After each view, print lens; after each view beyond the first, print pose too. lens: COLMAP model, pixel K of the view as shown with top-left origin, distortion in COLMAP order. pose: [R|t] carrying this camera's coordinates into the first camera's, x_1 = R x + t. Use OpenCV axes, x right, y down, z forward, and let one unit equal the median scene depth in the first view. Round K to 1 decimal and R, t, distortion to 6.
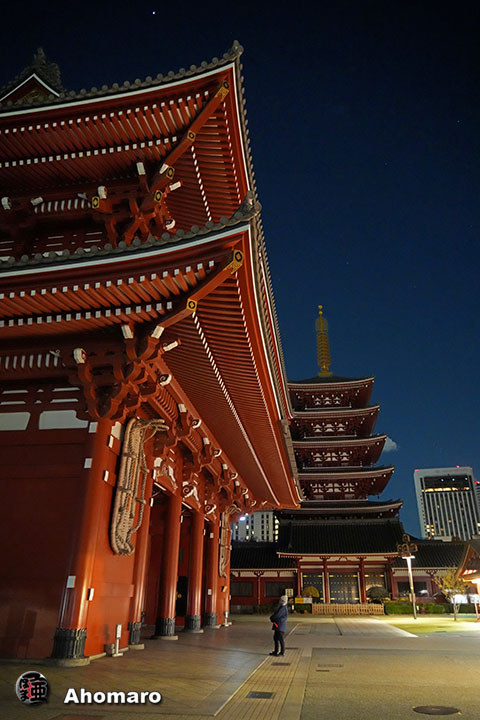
lens RADIAL K [[498.3, 0, 238.5], [0, 498.3, 357.5], [0, 0, 1]] dist [-0.027120, -0.000938]
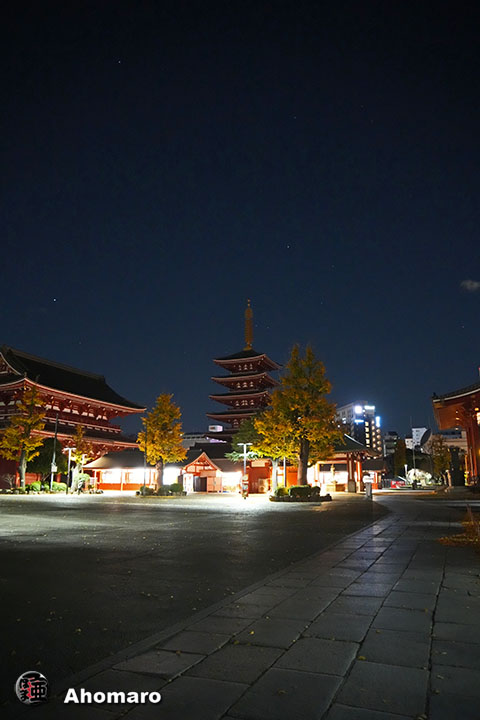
lens RADIAL K [[506.8, 0, 243.1], [0, 506.8, 360.5], [0, 0, 1]] dist [-0.033042, -0.001305]
pose [[0.973071, -0.061384, -0.222183, 0.475165], [0.105656, 0.975447, 0.193235, -0.222292], [0.204866, -0.211507, 0.955665, -0.488600]]
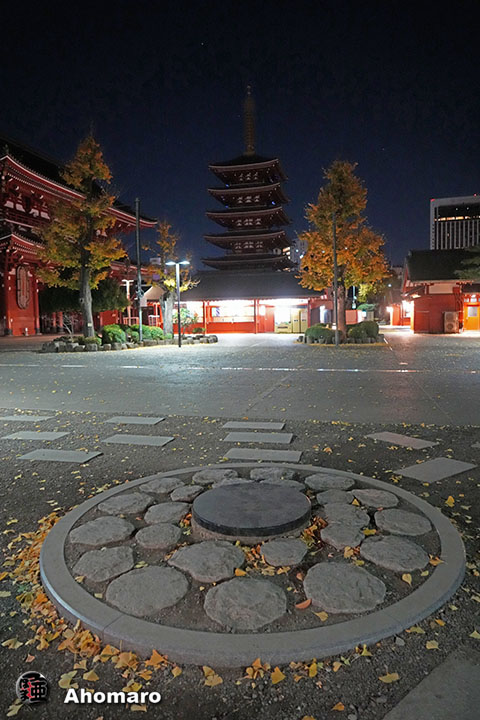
lens RADIAL K [[498.3, 0, 245.4], [0, 498.3, 360.3], [0, 0, 1]] dist [-0.027120, -0.000938]
pose [[0.996510, -0.021431, -0.080675, 0.235862], [0.059659, 0.858838, 0.508761, -0.141672], [0.058383, -0.511798, 0.857120, -0.303538]]
